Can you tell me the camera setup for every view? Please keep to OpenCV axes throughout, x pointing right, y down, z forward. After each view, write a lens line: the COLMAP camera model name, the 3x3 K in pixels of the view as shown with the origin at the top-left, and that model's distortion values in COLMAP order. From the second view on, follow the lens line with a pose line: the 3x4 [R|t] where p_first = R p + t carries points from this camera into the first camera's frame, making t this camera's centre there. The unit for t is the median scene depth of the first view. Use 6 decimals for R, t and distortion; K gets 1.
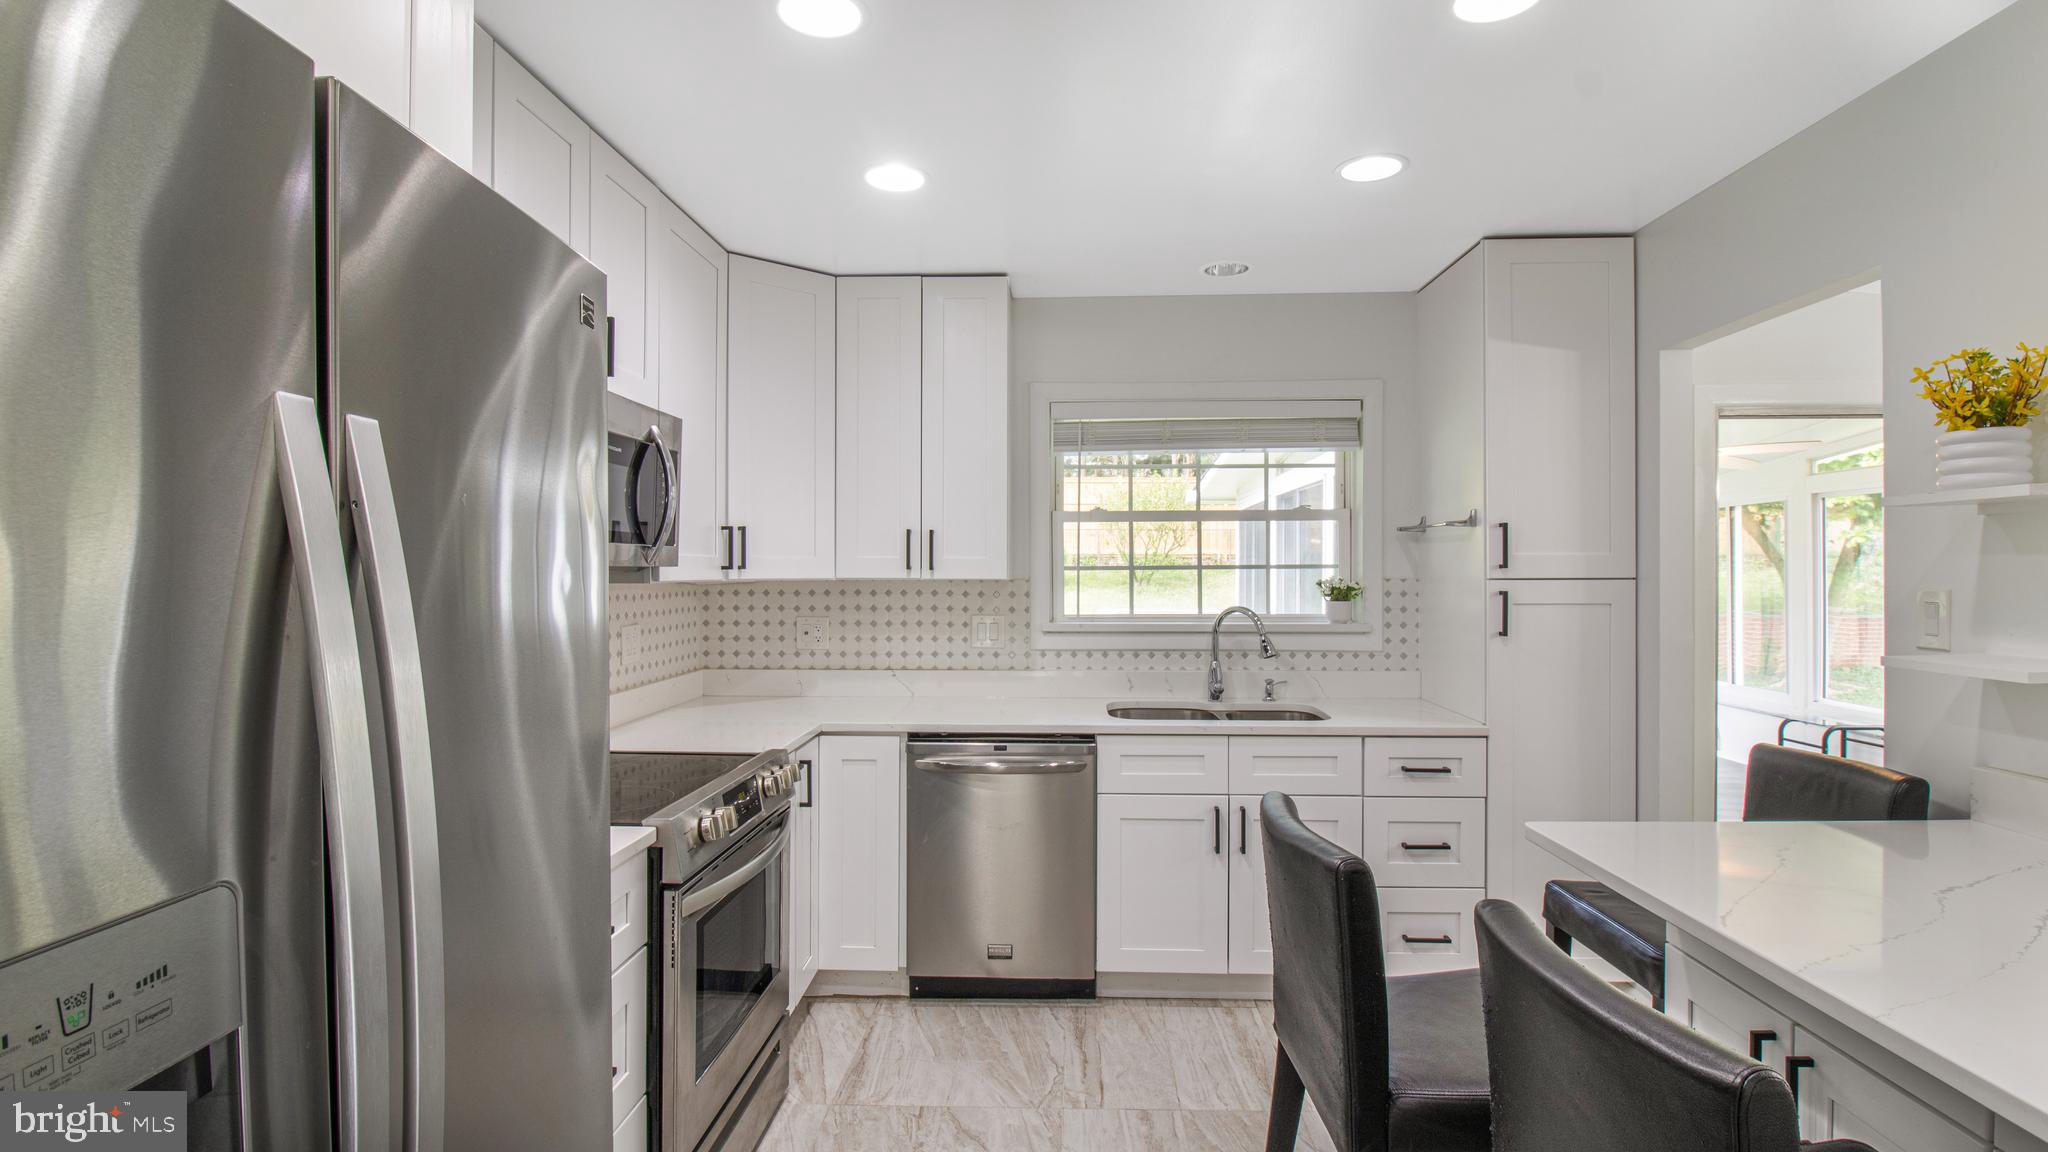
lens RADIAL K [[1012.2, 0, 1036.9], [0, 1012.2, 571.9], [0, 0, 1]] dist [-0.000209, -0.006044]
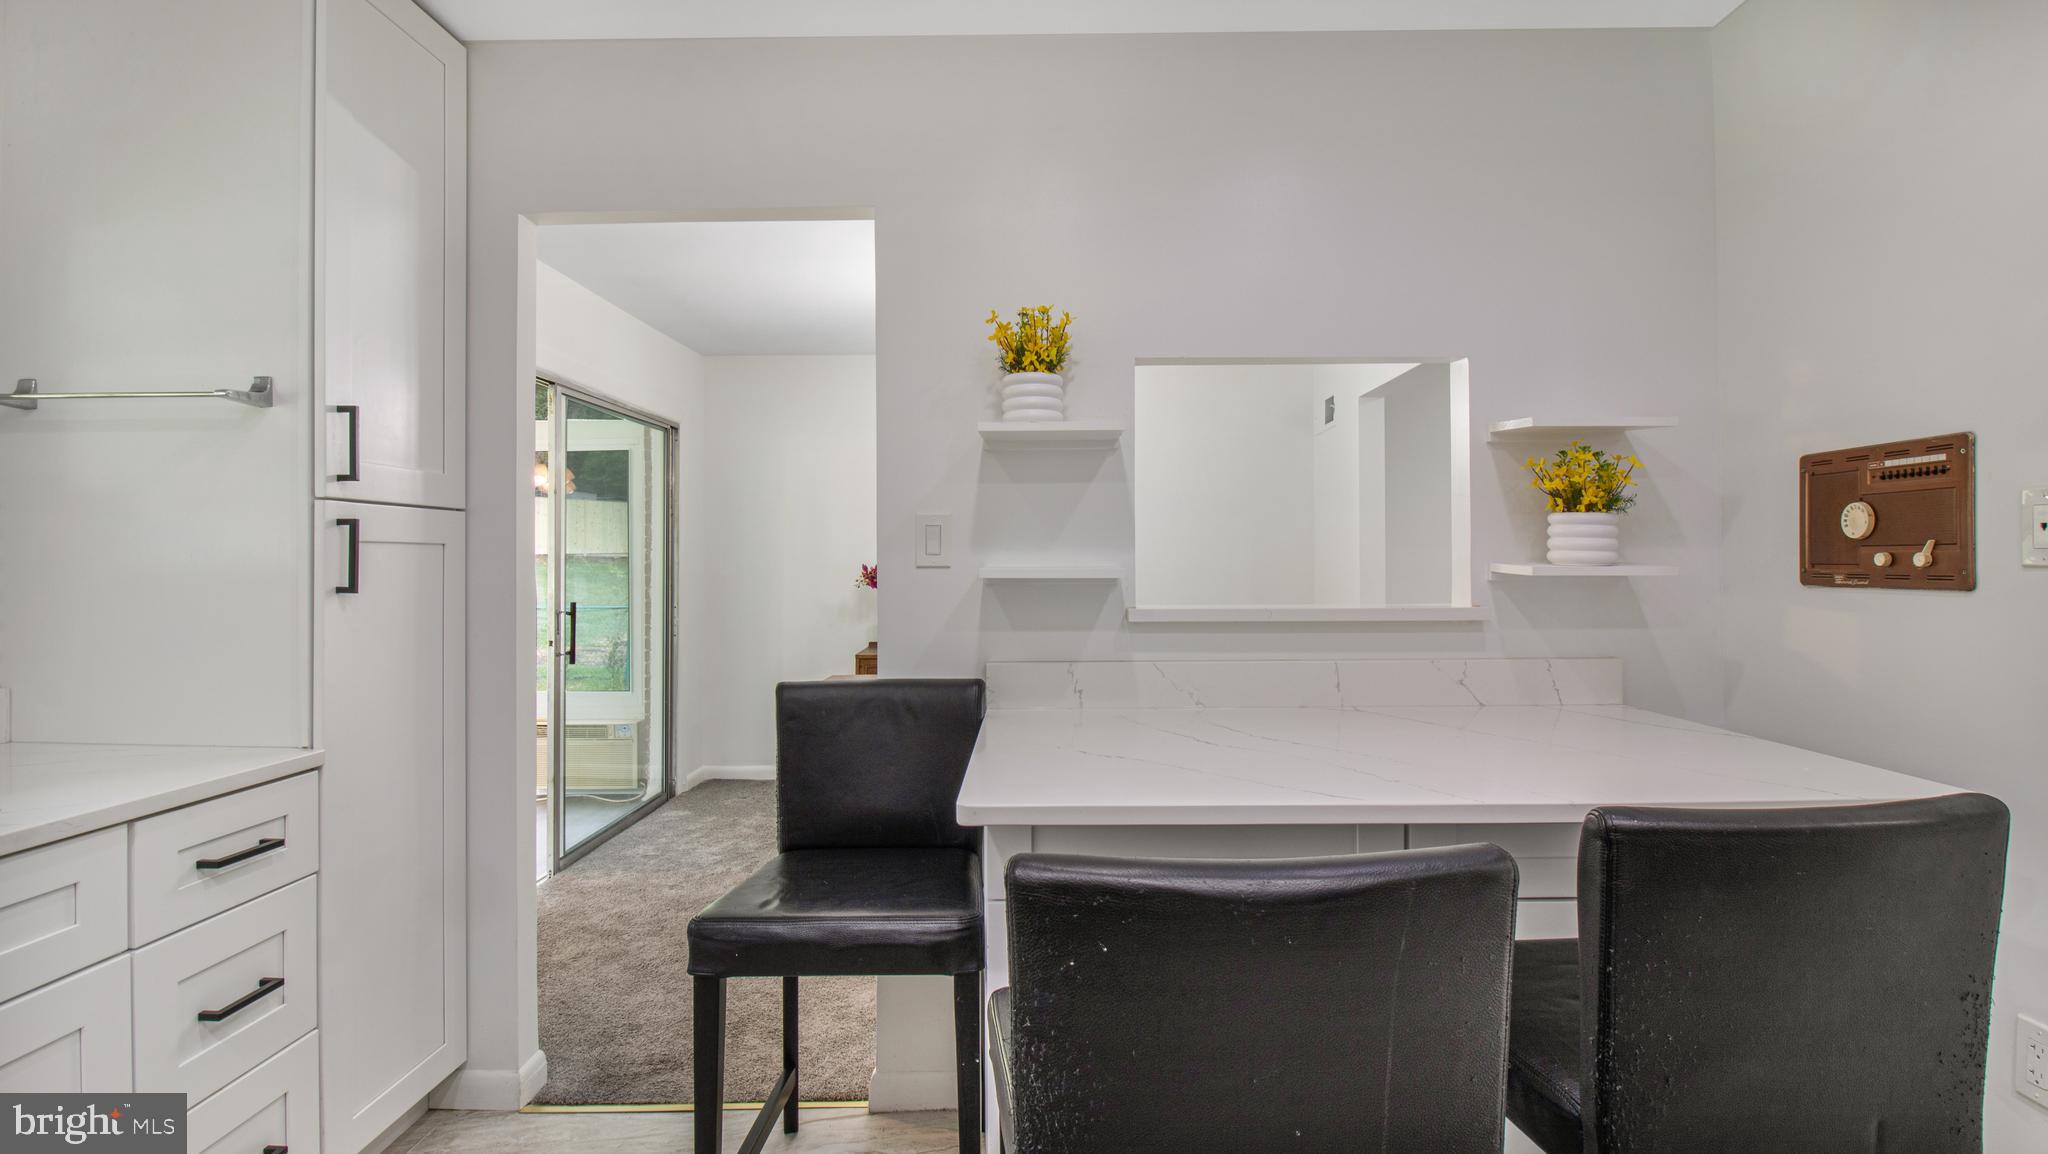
lens RADIAL K [[974.8, 0, 1029.6], [0, 974.8, 560.1], [0, 0, 1]] dist [-0.009698, -0.010152]
pose [[-0.025946, -0.001493, 0.999662, -0.128059], [0.004634, 0.999988, 0.001613, 0.044697], [-0.999653, 0.004674, -0.025939, 0.608733]]
